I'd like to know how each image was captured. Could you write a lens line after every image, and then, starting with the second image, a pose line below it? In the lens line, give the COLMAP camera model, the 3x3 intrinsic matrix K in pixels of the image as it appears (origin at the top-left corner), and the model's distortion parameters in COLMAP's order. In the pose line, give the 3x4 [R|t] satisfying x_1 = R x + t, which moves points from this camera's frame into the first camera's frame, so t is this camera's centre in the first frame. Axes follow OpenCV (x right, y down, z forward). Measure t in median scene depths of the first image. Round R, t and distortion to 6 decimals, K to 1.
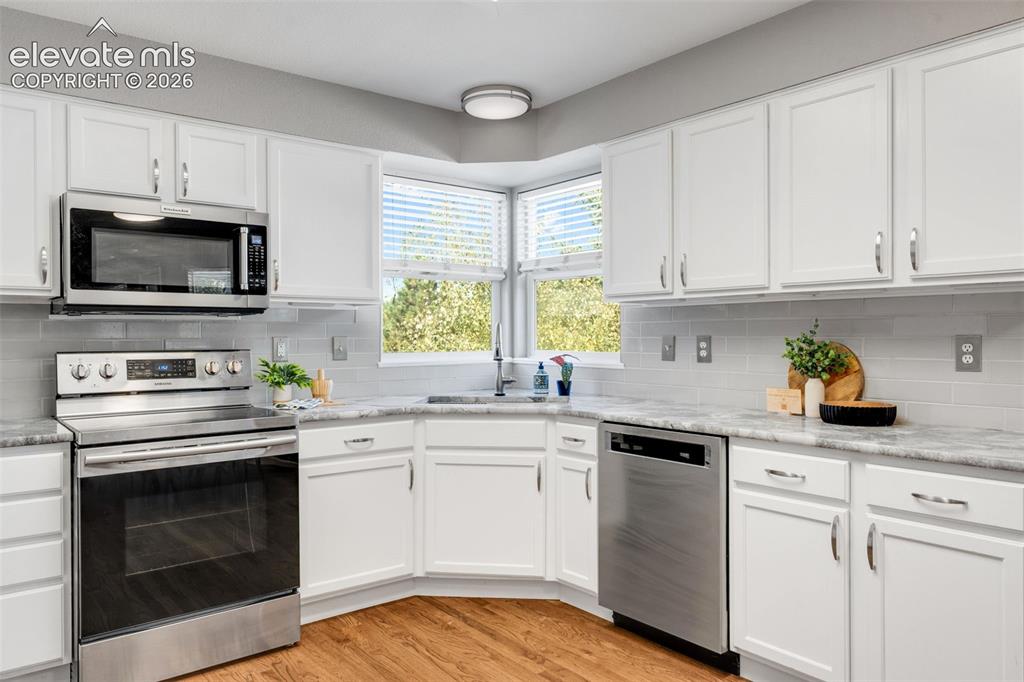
lens RADIAL K [[714.4, 0, 516.5], [0, 714.4, 335.5], [0, 0, 1]] dist [-0.005044, 0.002338]
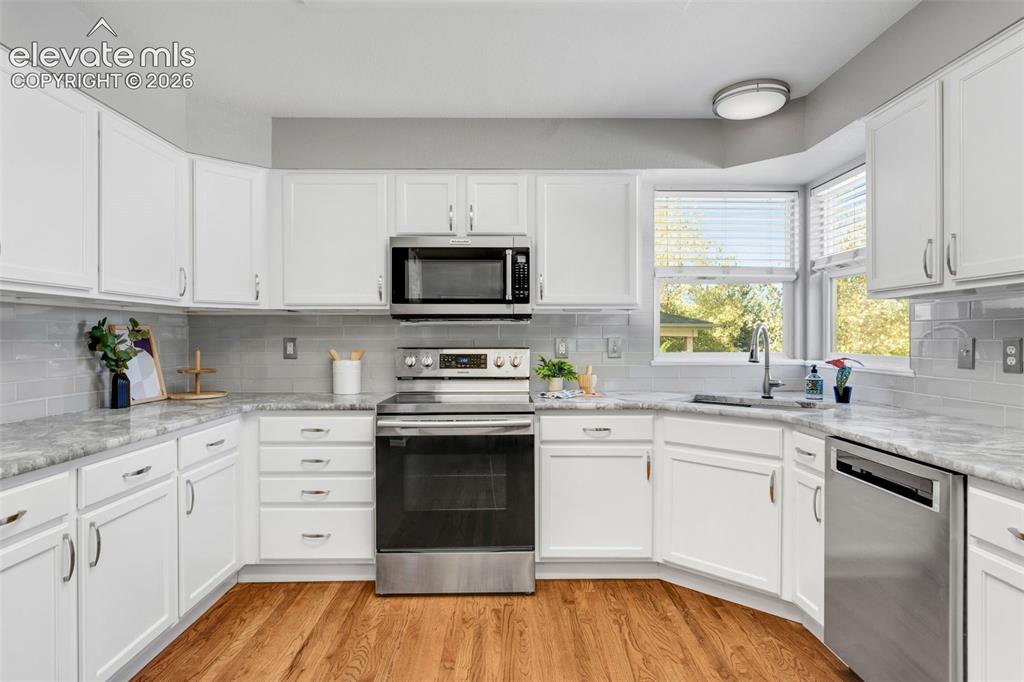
lens RADIAL K [[582.8, 0, 513.4], [0, 582.8, 339.1], [0, 0, 1]] dist [-0.006995, 0.001165]
pose [[0.784169, 0.004808, -0.620529, 0.250570], [-0.002188, 0.999985, 0.004984, -0.000484], [0.620544, -0.002550, 0.784168, 0.196776]]
